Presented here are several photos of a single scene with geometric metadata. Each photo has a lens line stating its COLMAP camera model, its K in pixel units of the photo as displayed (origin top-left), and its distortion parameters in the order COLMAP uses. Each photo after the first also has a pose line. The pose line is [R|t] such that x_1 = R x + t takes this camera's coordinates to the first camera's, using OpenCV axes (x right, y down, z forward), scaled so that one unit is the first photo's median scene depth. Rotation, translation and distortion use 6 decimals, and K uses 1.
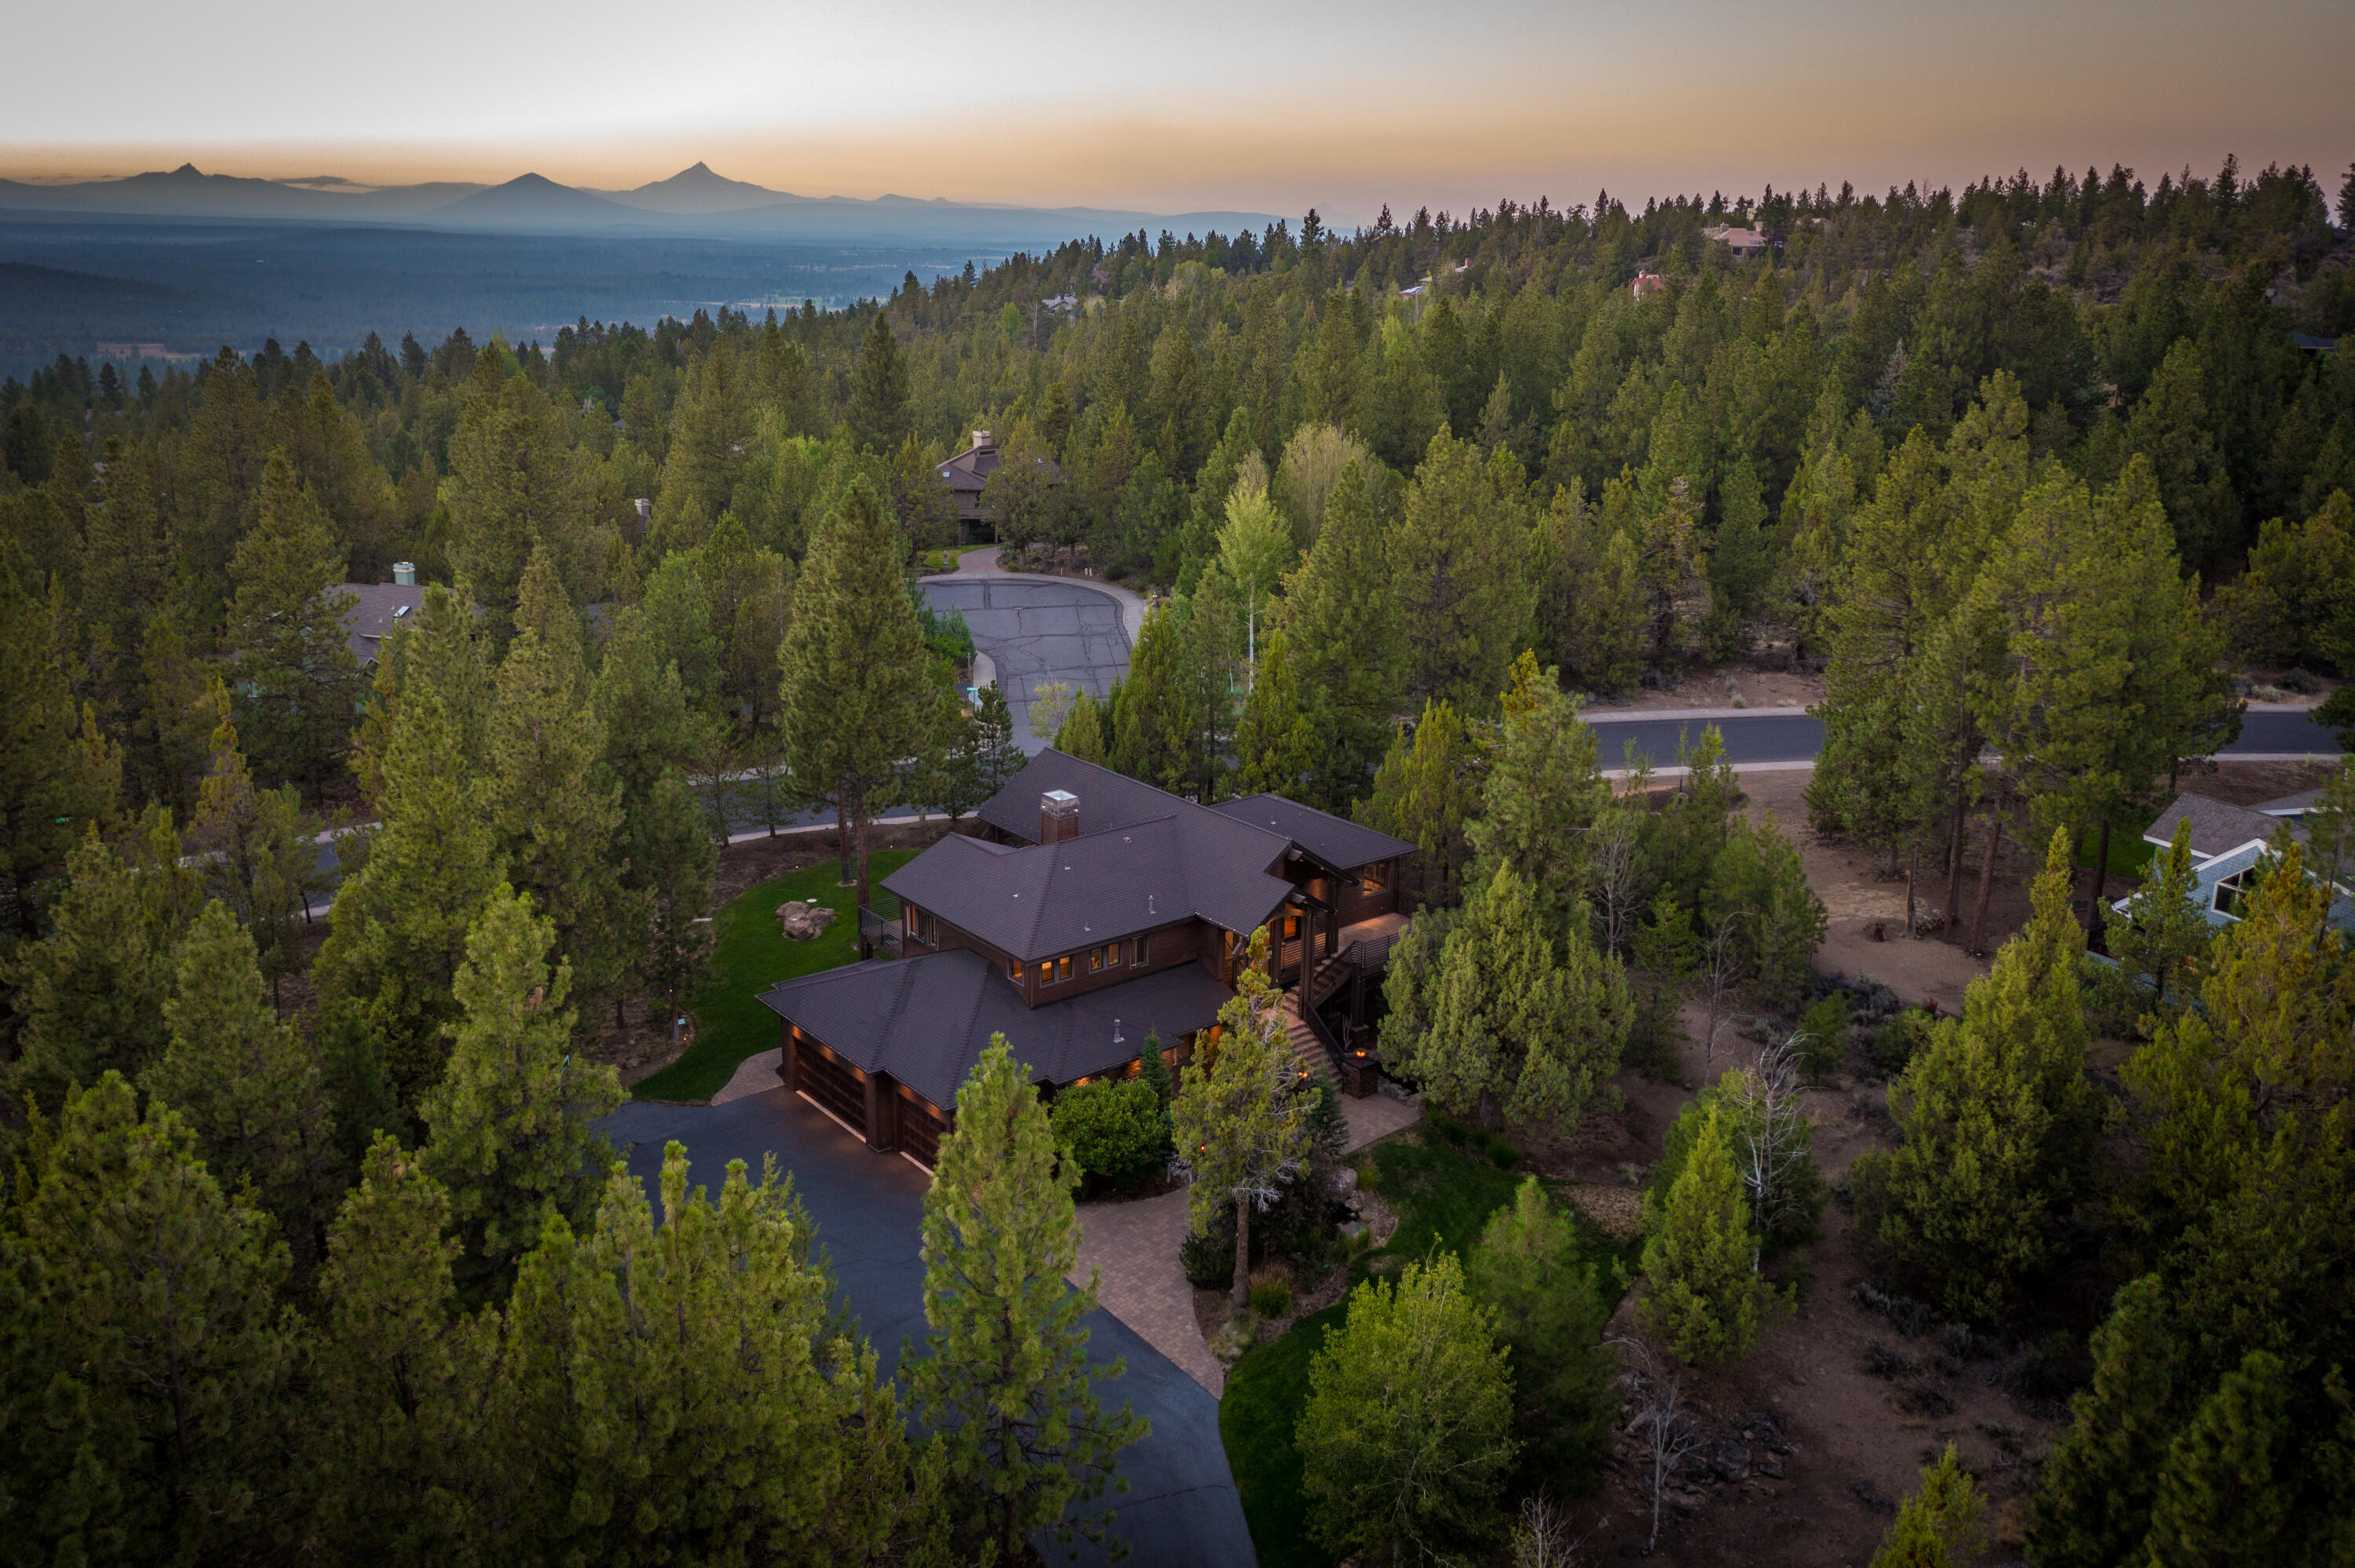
lens RADIAL K [[1881.7, 0, 1318.0], [0, 1881.7, 731.6], [0, 0, 1]] dist [0.001508, 0.005892]
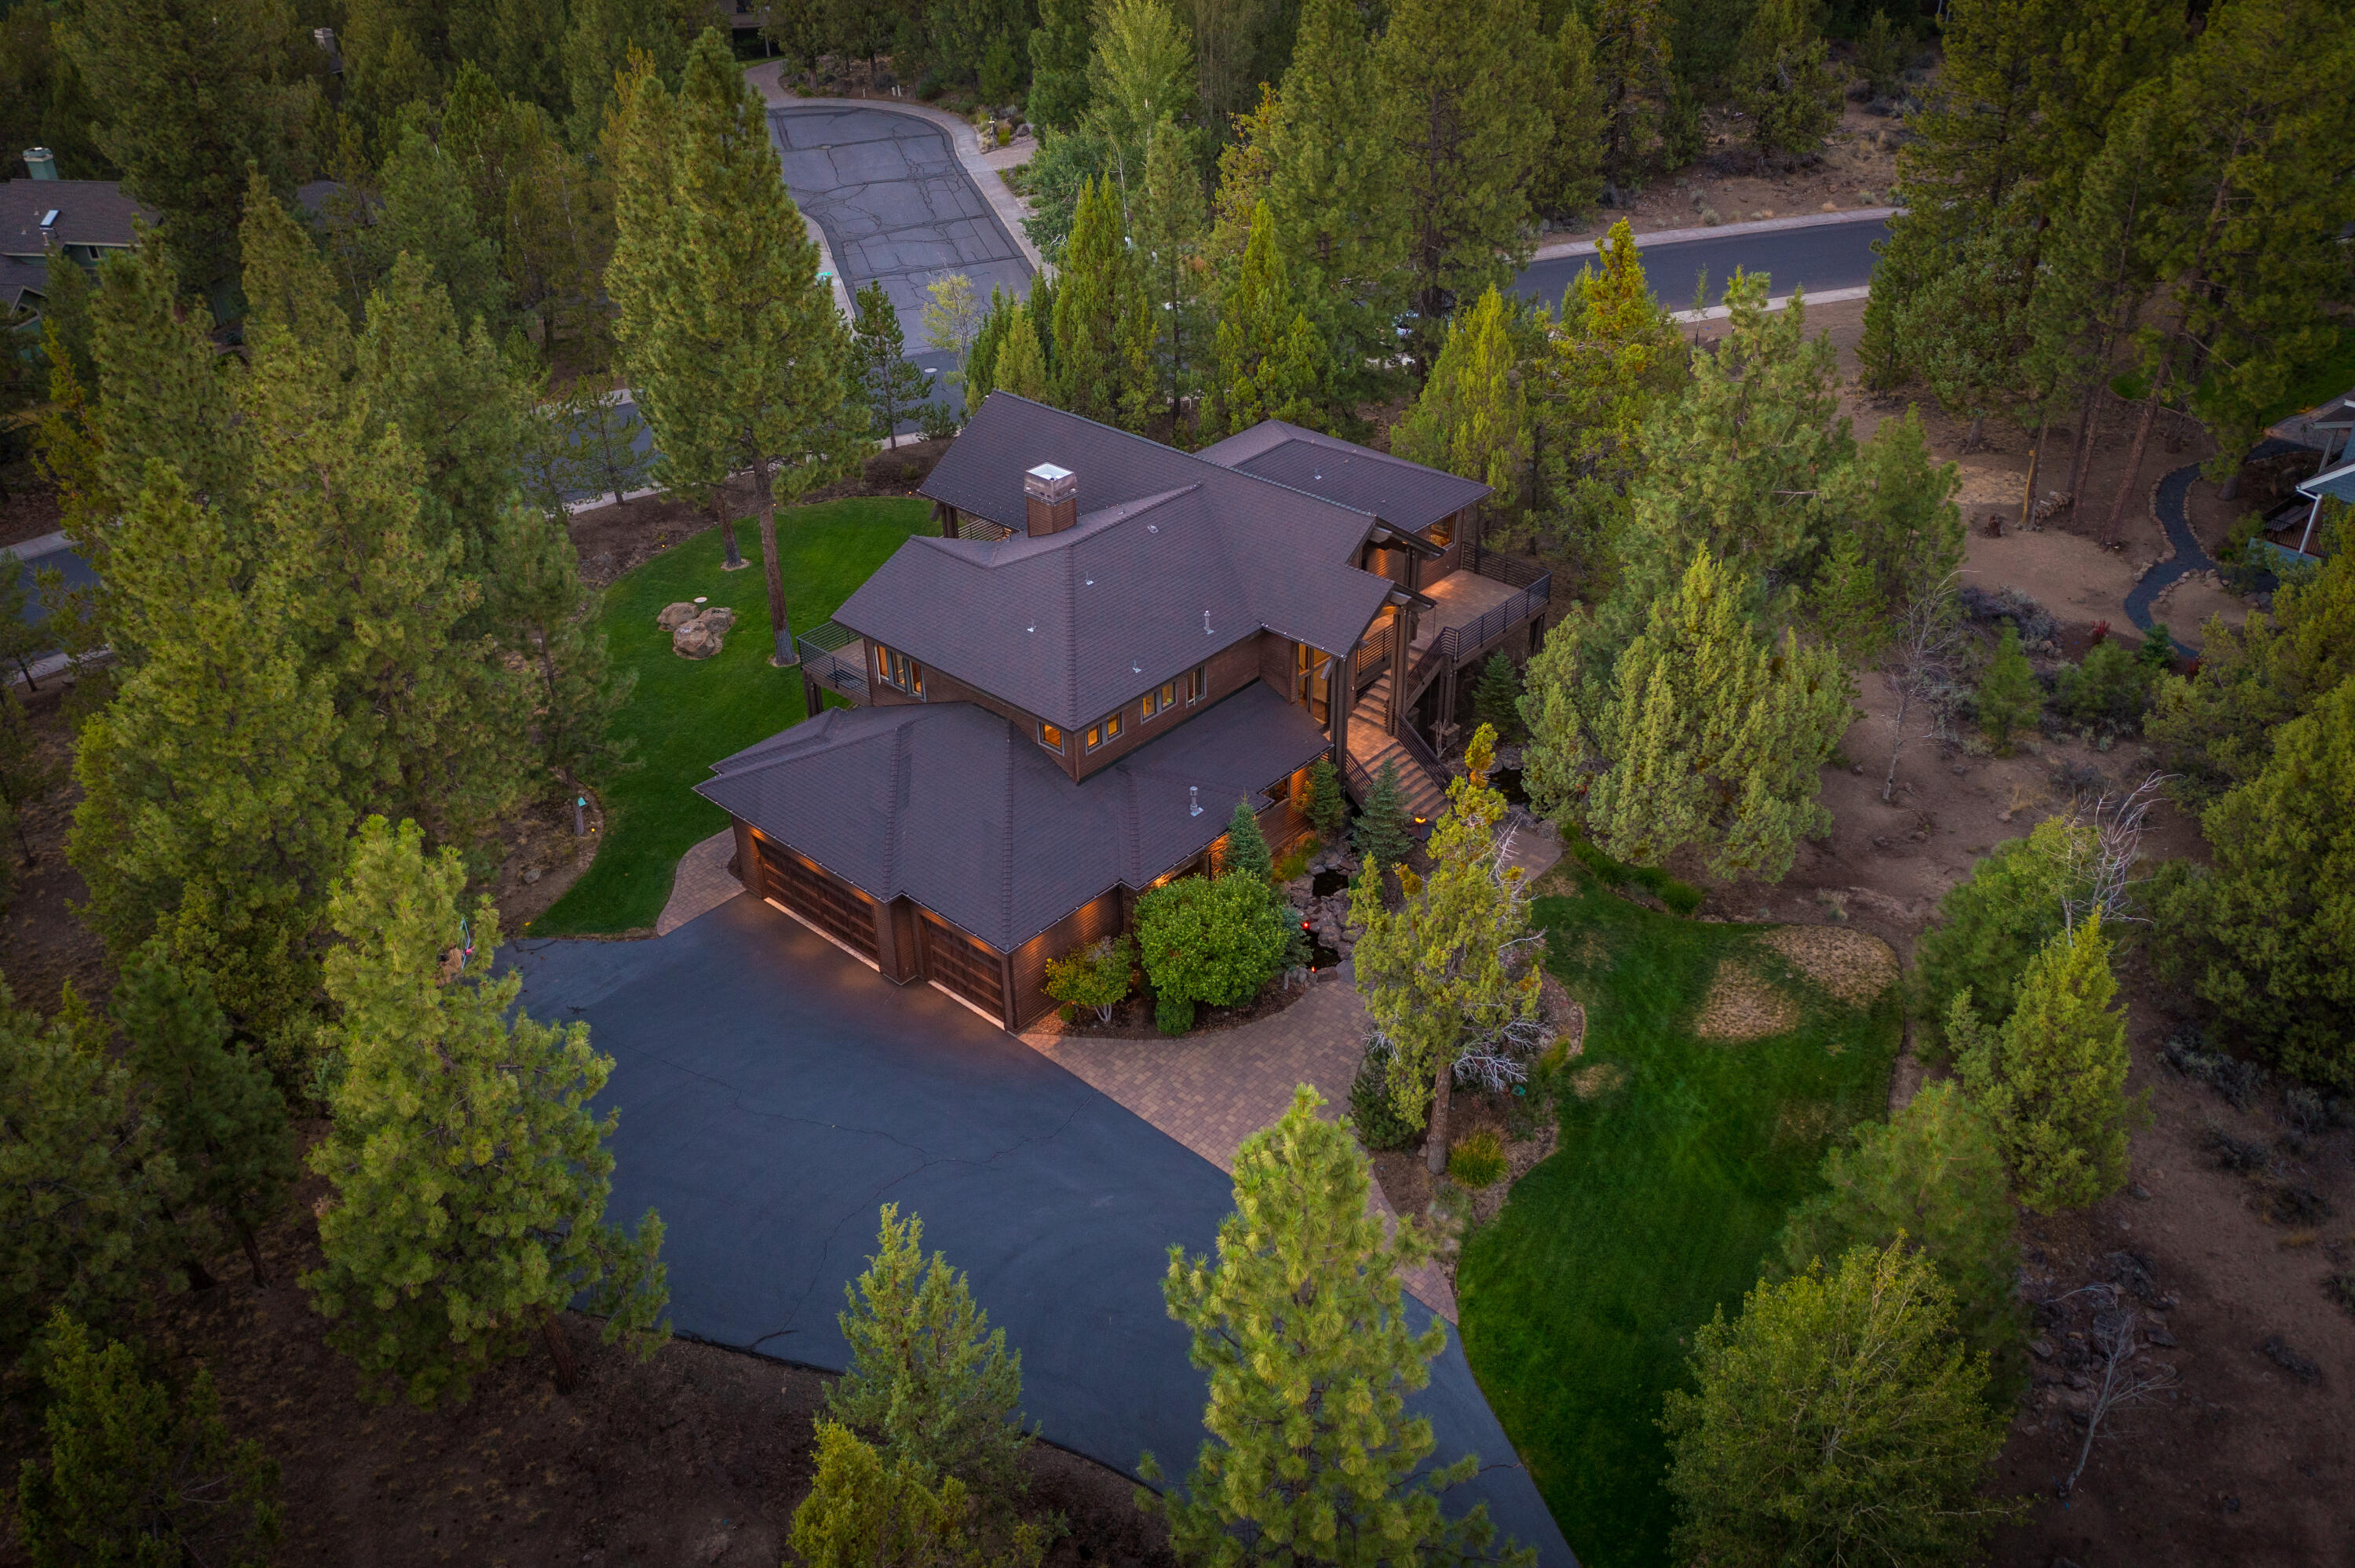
lens RADIAL K [[1792.0, 0, 1231.2], [0, 1792.0, 702.0], [0, 0, 1]] dist [-0.000244, 0.002730]
pose [[0.991389, -0.092686, 0.092504, -0.153073], [0.063402, 0.957836, 0.280233, -0.080831], [-0.114577, -0.271955, 0.955465, 0.311007]]
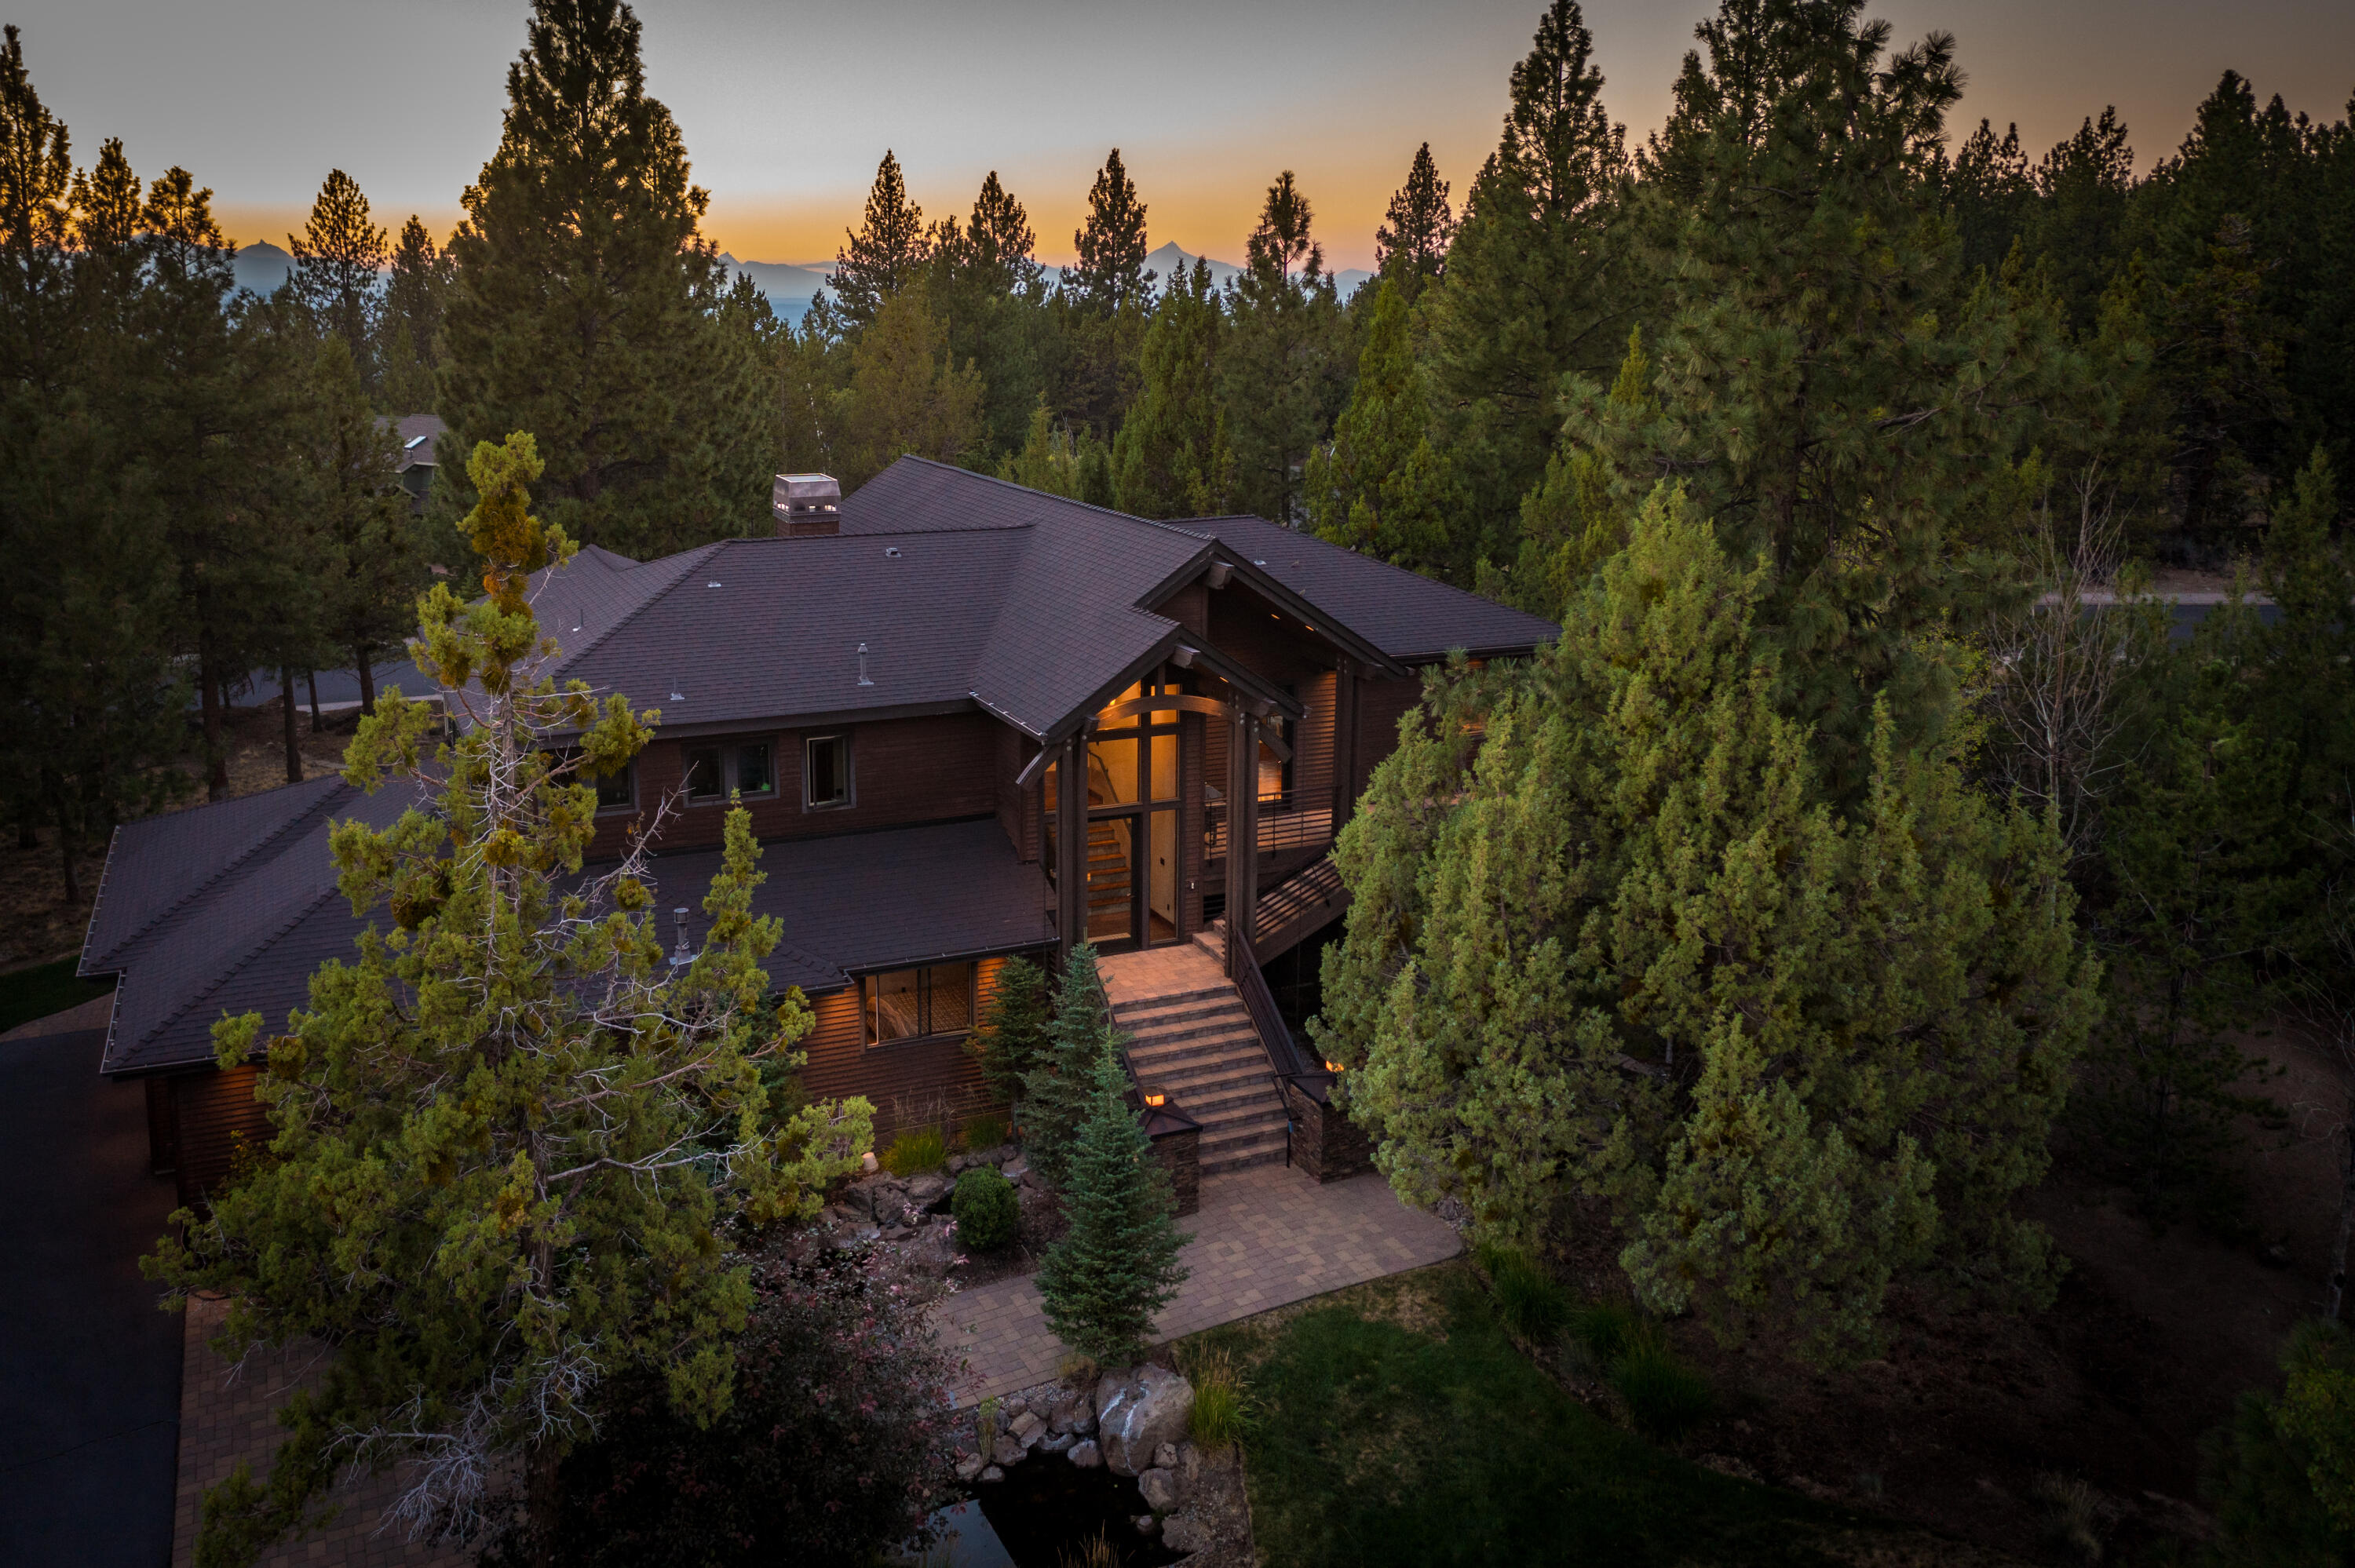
lens RADIAL K [[1792.0, 0, 1231.2], [0, 1792.0, 702.0], [0, 0, 1]] dist [-0.000244, 0.002730]
pose [[0.951605, 0.030379, -0.305818, 0.118289], [-0.053277, 0.996343, -0.066807, 0.126301], [0.302670, 0.079867, 0.949743, 0.657245]]
